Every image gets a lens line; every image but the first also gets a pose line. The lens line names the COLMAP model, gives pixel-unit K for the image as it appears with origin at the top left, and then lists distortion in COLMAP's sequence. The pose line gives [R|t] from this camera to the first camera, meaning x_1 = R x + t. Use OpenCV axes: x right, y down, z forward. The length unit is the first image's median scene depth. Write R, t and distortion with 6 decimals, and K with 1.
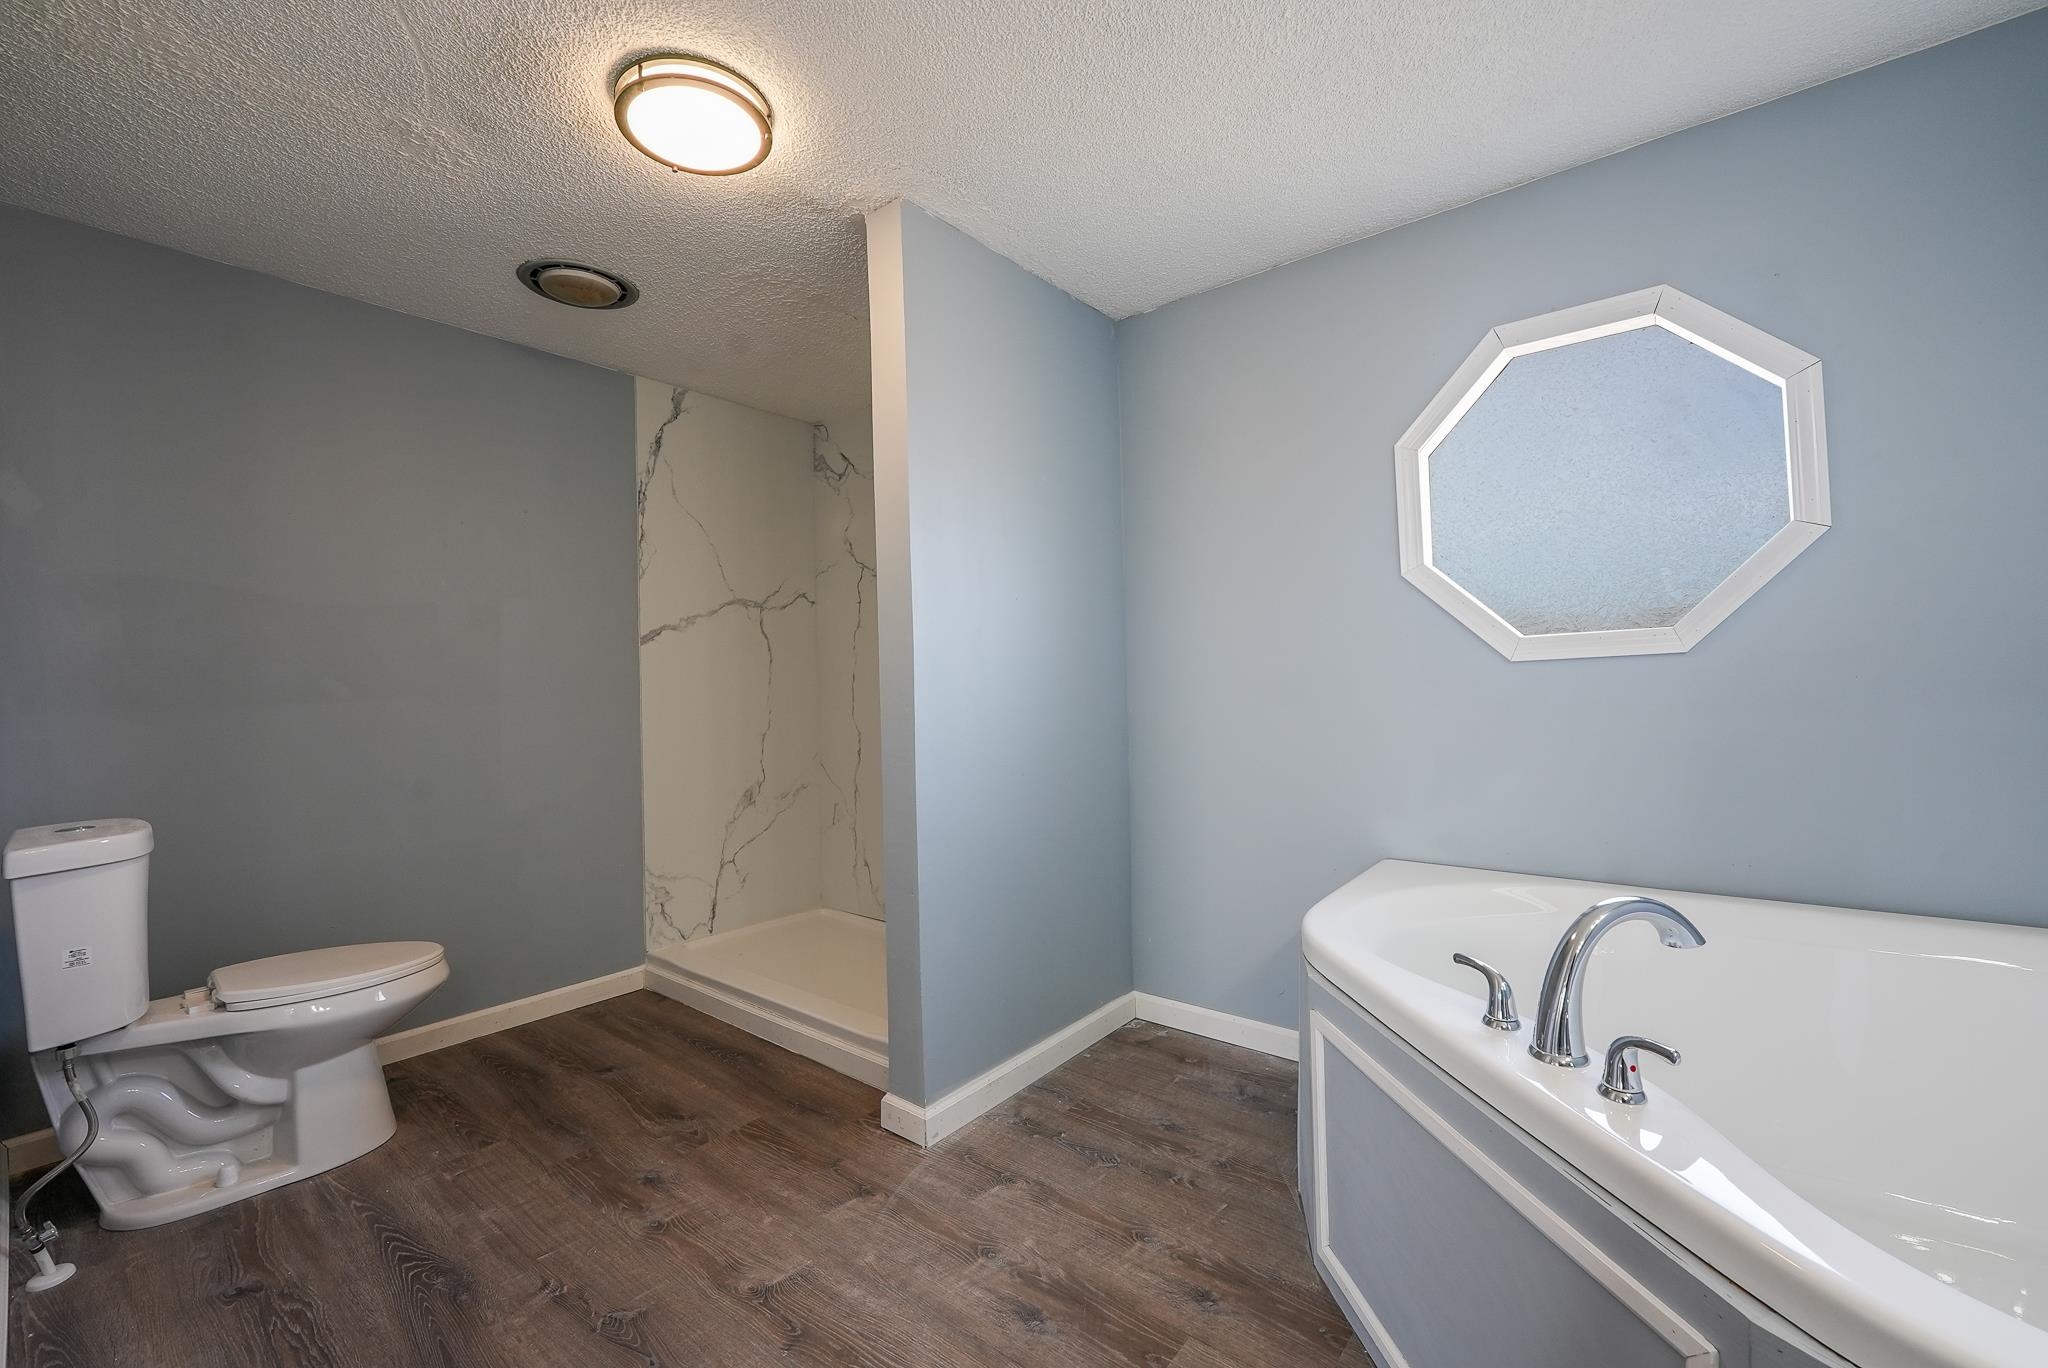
lens RADIAL K [[834.2, 0, 1016.9], [0, 834.2, 682.9], [0, 0, 1]] dist [-0.012673, 0.000540]
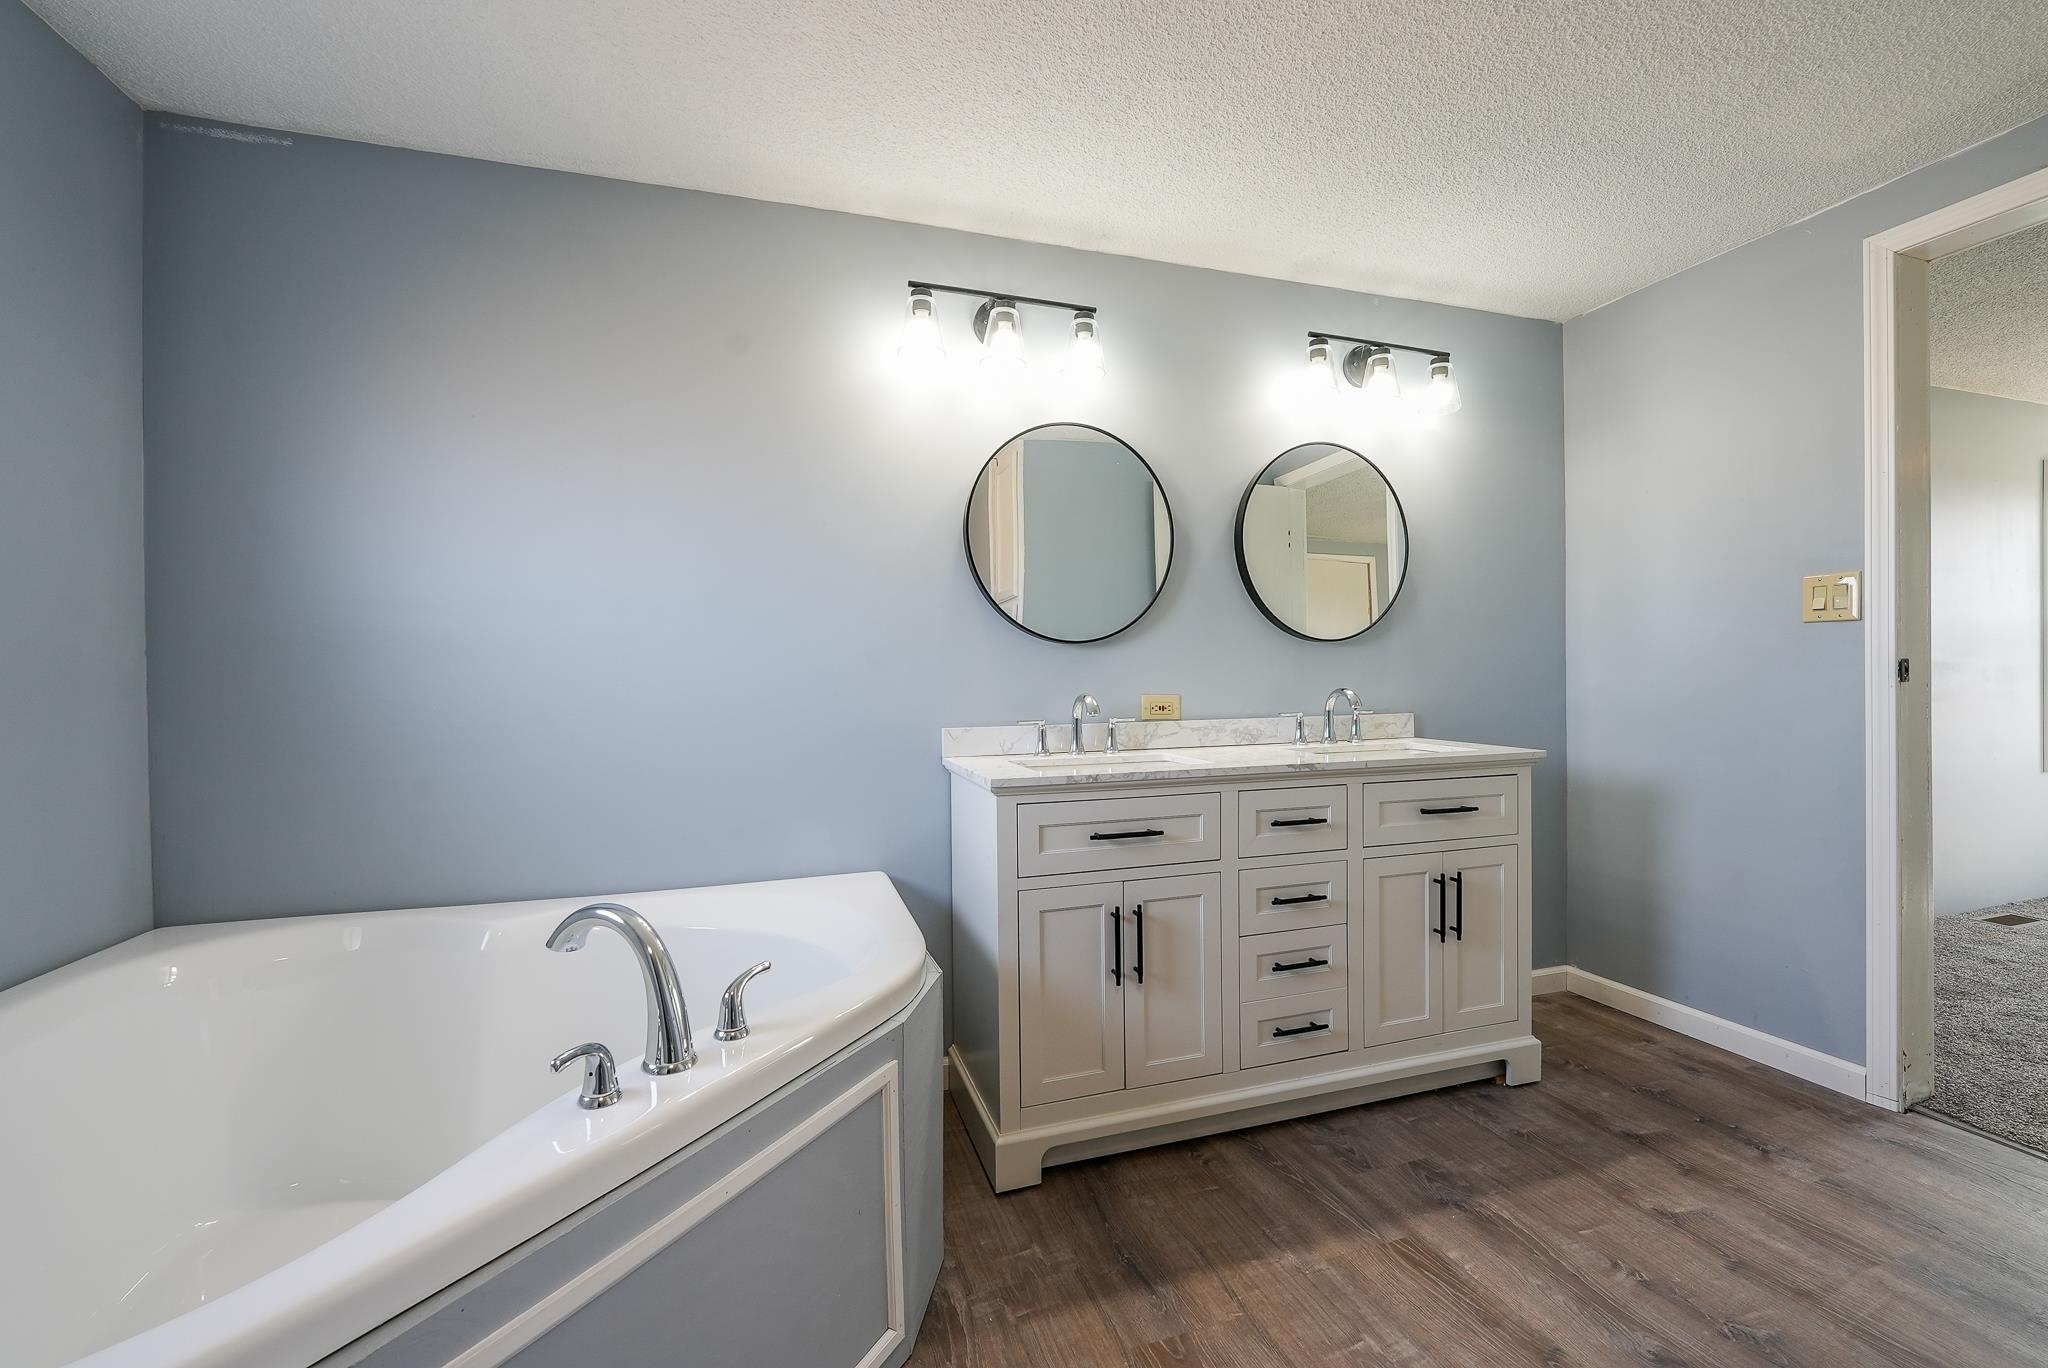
lens RADIAL K [[834.2, 0, 1025.1], [0, 834.2, 689.1], [0, 0, 1]] dist [-0.012673, 0.000540]
pose [[-0.833288, 0.023906, 0.552322, -0.162397], [0.026489, 0.999644, -0.003303, 0.001776], [-0.552204, 0.011878, -0.833625, 0.907887]]
